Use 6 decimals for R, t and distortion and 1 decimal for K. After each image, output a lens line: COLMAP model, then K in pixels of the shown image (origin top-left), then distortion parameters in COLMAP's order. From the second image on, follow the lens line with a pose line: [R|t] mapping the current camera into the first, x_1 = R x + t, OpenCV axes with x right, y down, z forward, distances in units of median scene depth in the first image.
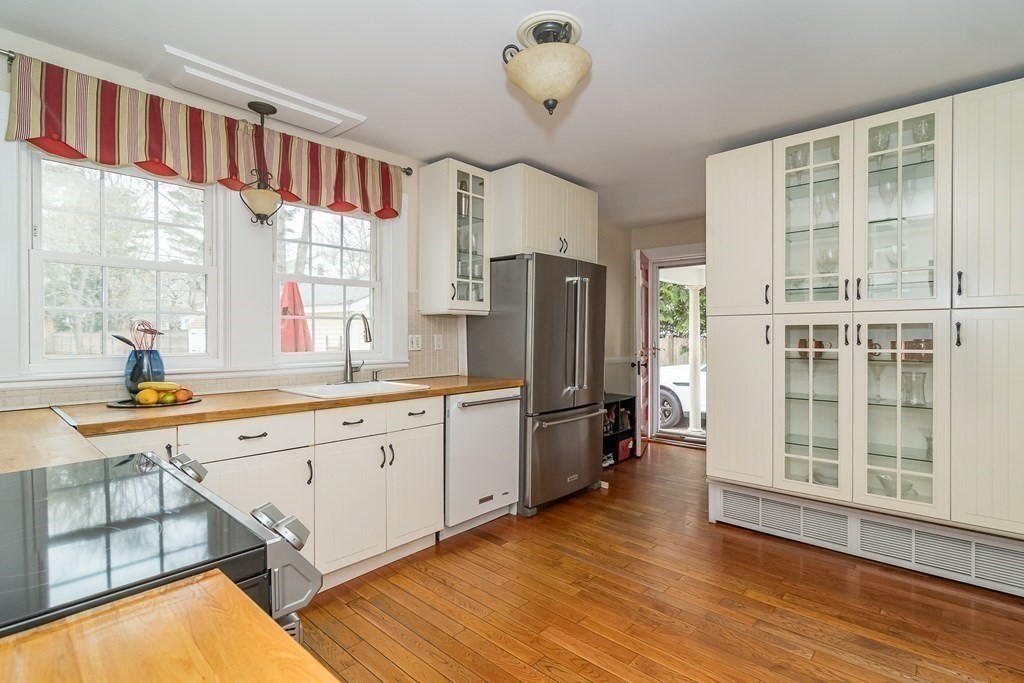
lens RADIAL K [[494.3, 0, 507.3], [0, 494.3, 339.1], [0, 0, 1]] dist [-0.001356, -0.000815]
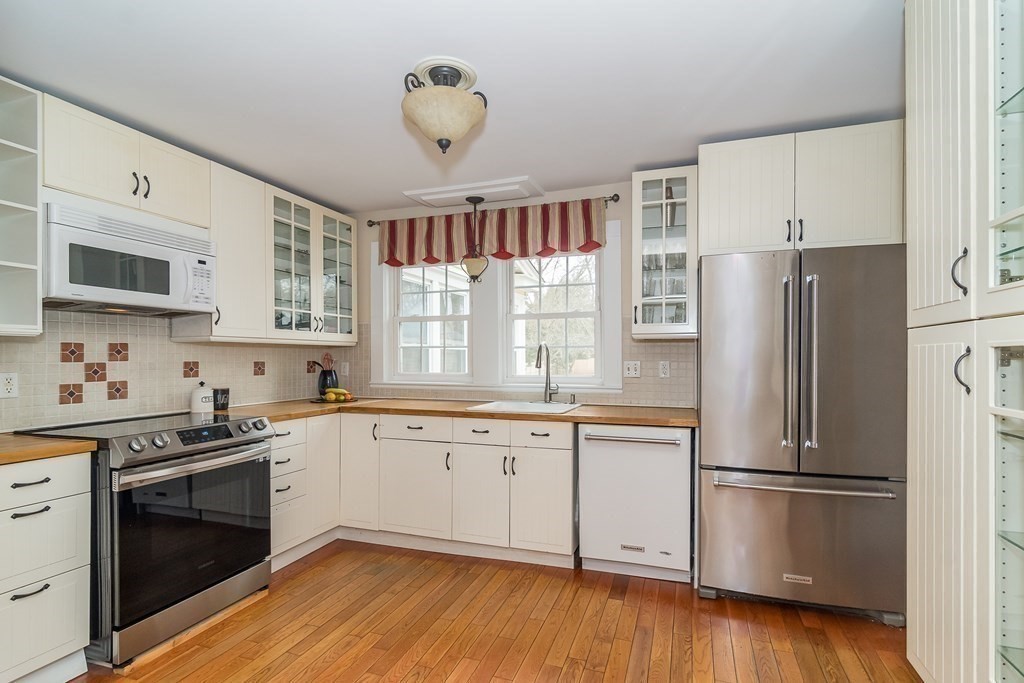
lens RADIAL K [[494.3, 0, 511.8], [0, 494.3, 356.3], [0, 0, 1]] dist [-0.001356, -0.000815]
pose [[0.399965, 0.004278, -0.916520, 0.793904], [-0.000712, 0.999990, 0.004357, -0.029320], [0.916530, -0.001091, 0.399964, 0.513735]]
